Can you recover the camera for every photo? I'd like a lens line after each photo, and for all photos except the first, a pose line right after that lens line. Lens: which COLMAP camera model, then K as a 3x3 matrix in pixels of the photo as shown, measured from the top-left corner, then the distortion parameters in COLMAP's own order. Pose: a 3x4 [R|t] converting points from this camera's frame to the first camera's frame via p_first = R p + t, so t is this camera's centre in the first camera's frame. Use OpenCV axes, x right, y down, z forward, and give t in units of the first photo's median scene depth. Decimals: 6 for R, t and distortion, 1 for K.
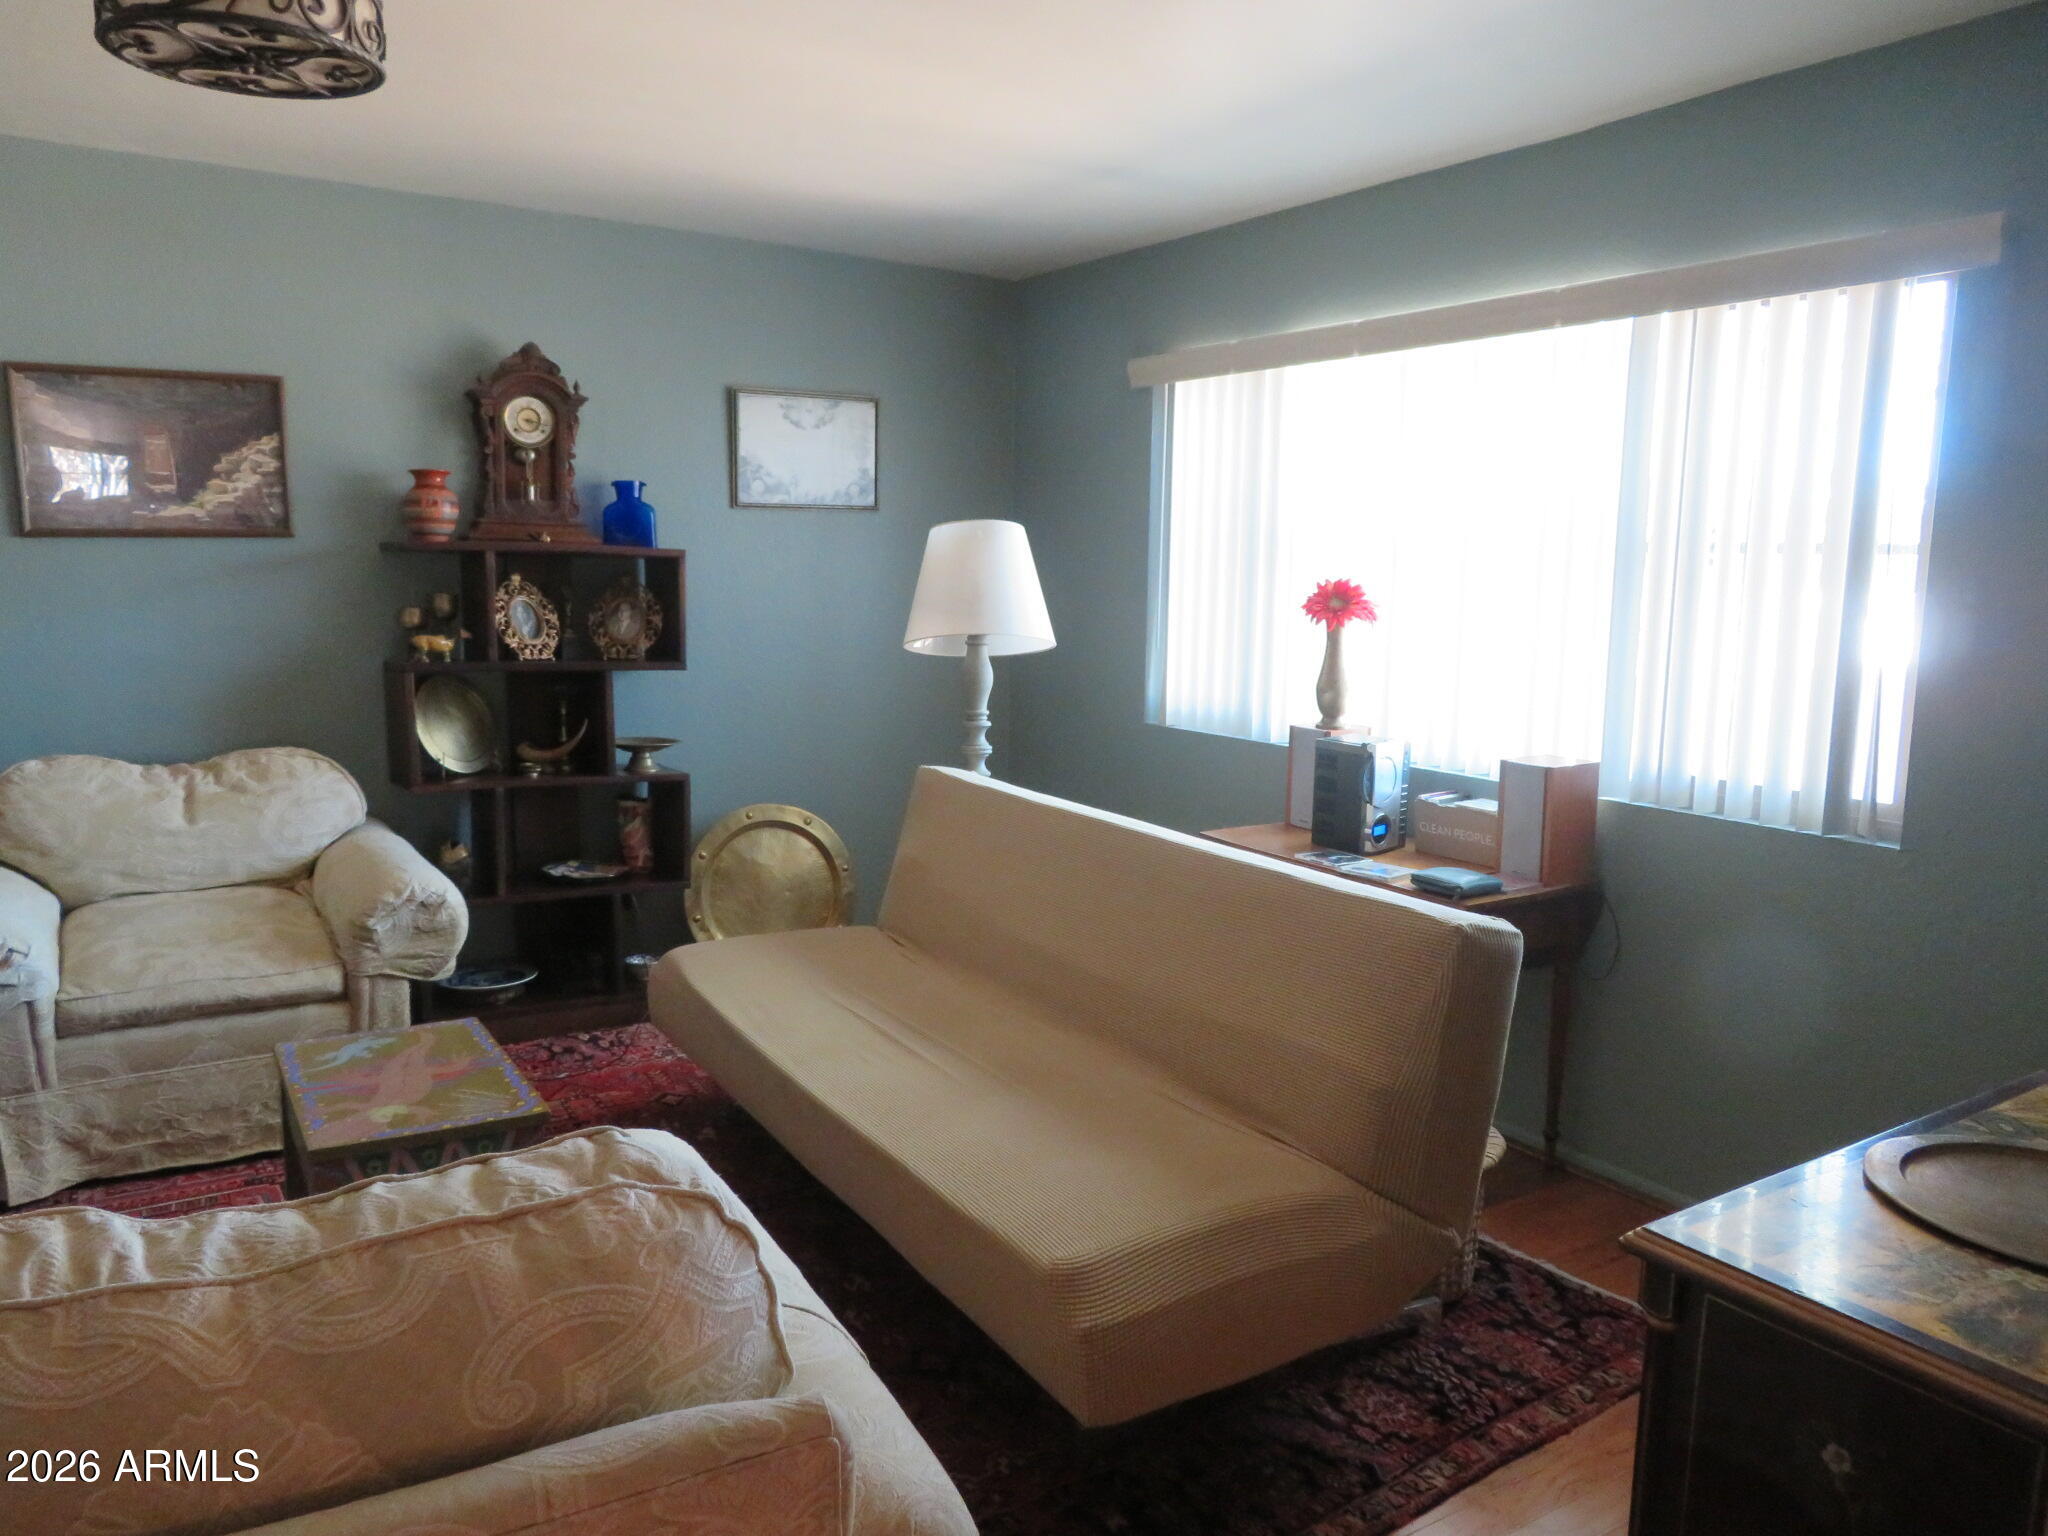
lens RADIAL K [[1476.9, 0, 1014.7], [0, 1476.9, 768.6], [0, 0, 1]] dist [-0.003086, 0.008951]
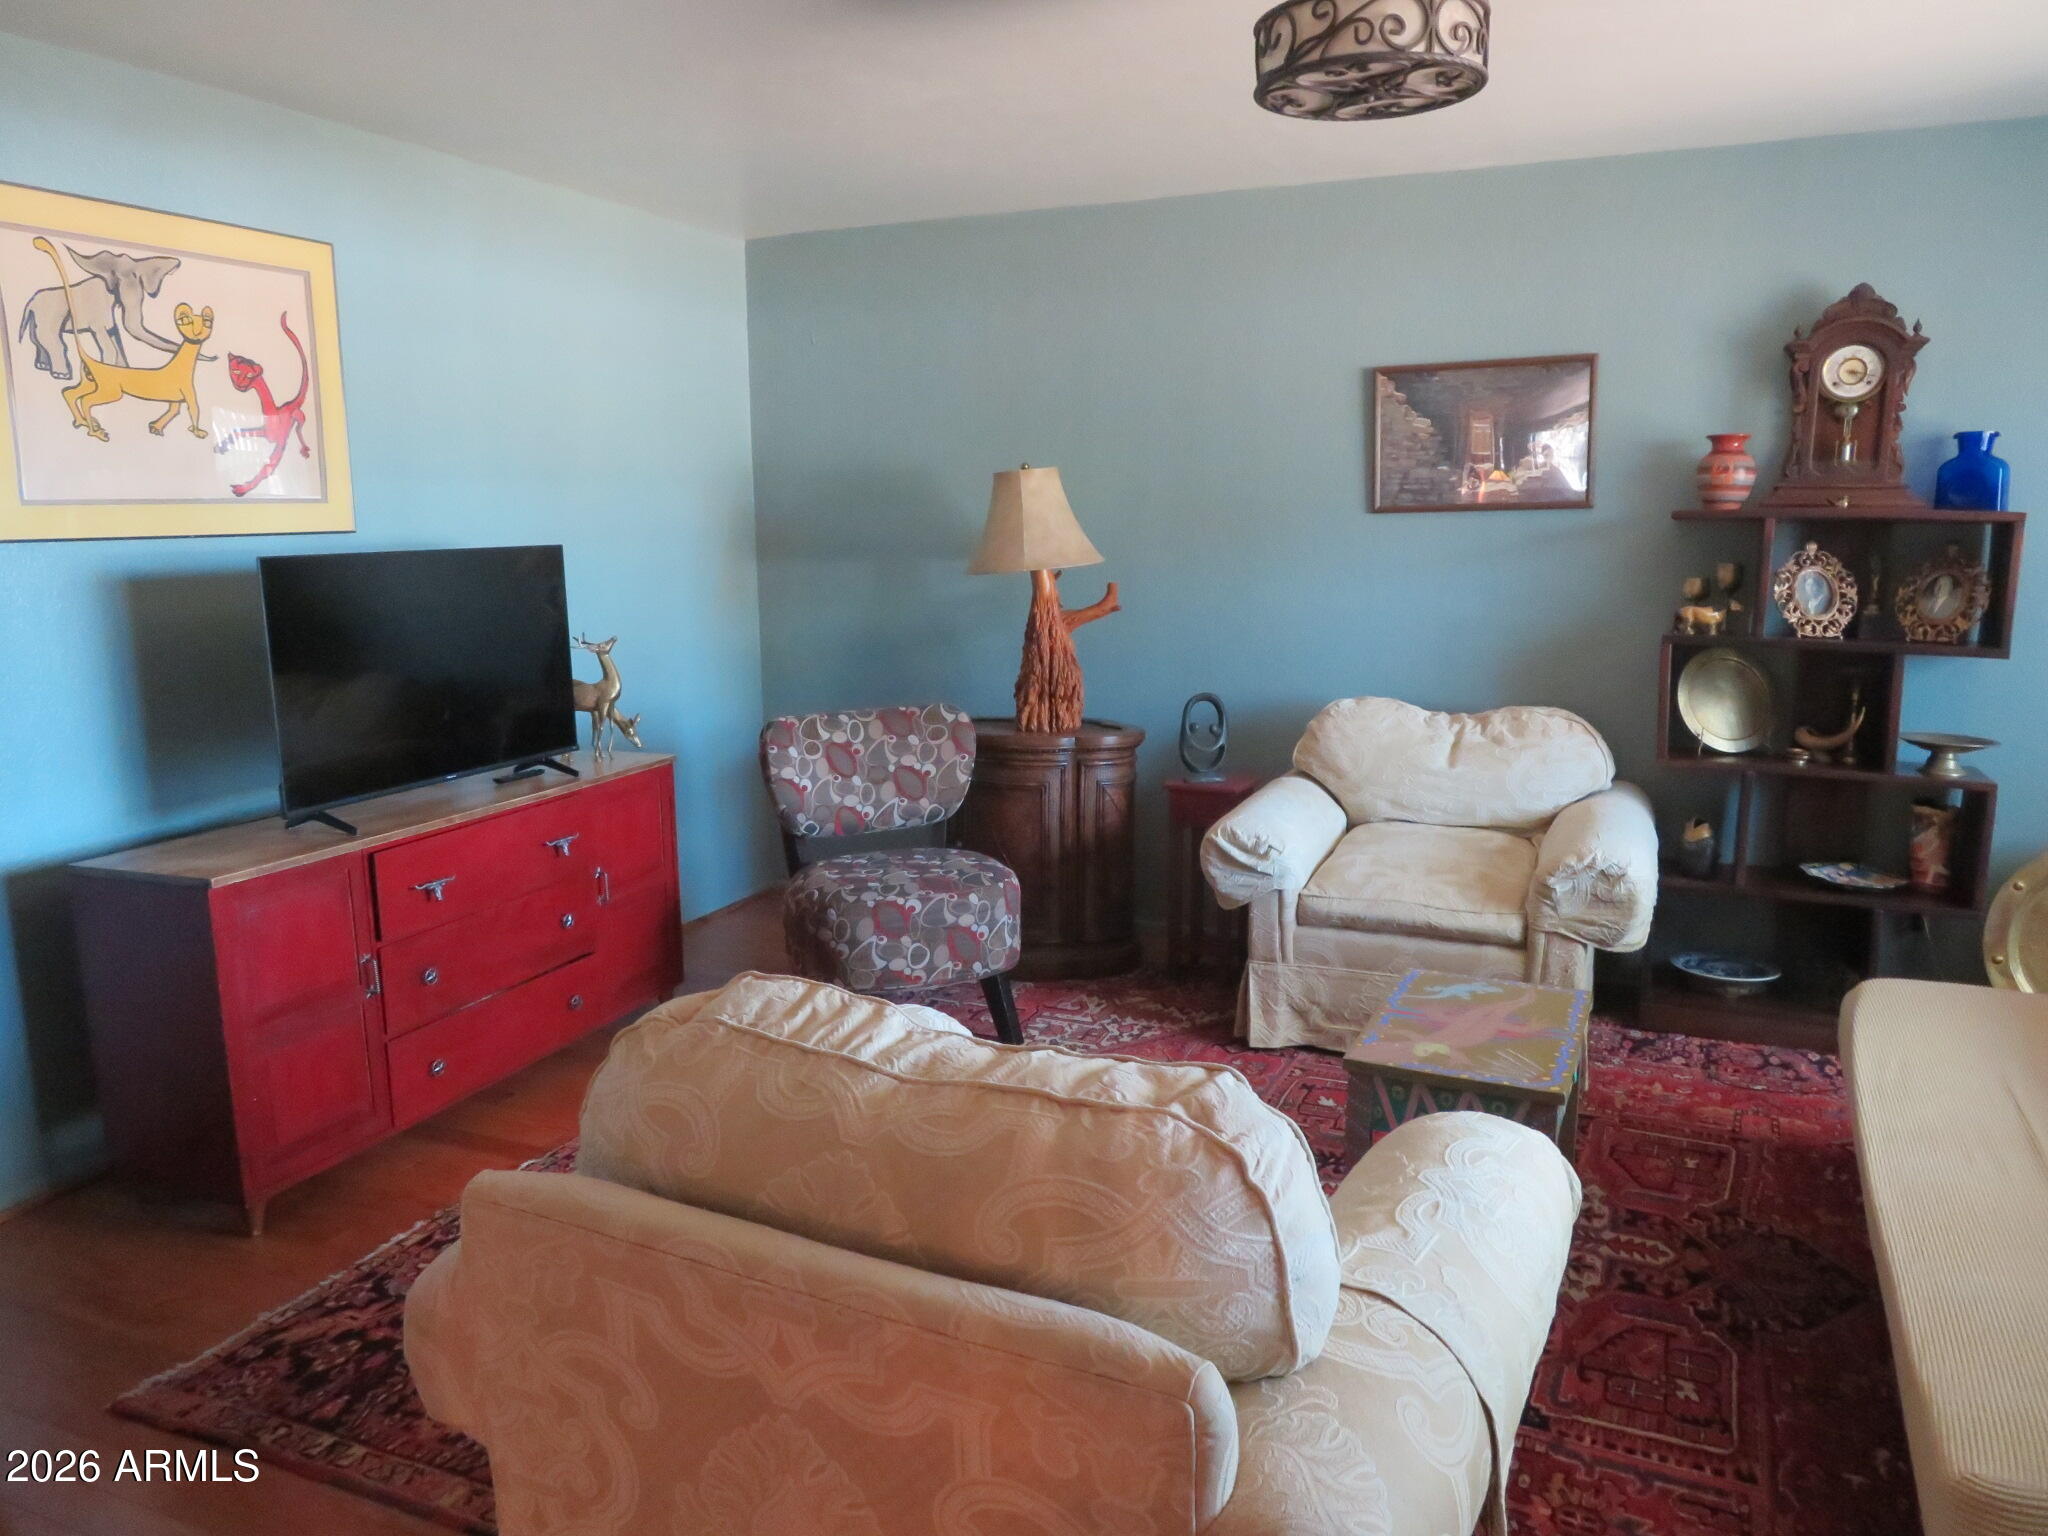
lens RADIAL K [[1476.9, 0, 1018.1], [0, 1476.9, 768.7], [0, 0, 1]] dist [-0.003086, 0.008951]
pose [[0.558788, 0.124461, -0.819918, 0.175076], [-0.104844, 0.991344, 0.079029, -0.015156], [0.822656, 0.041803, 0.567000, 0.089720]]
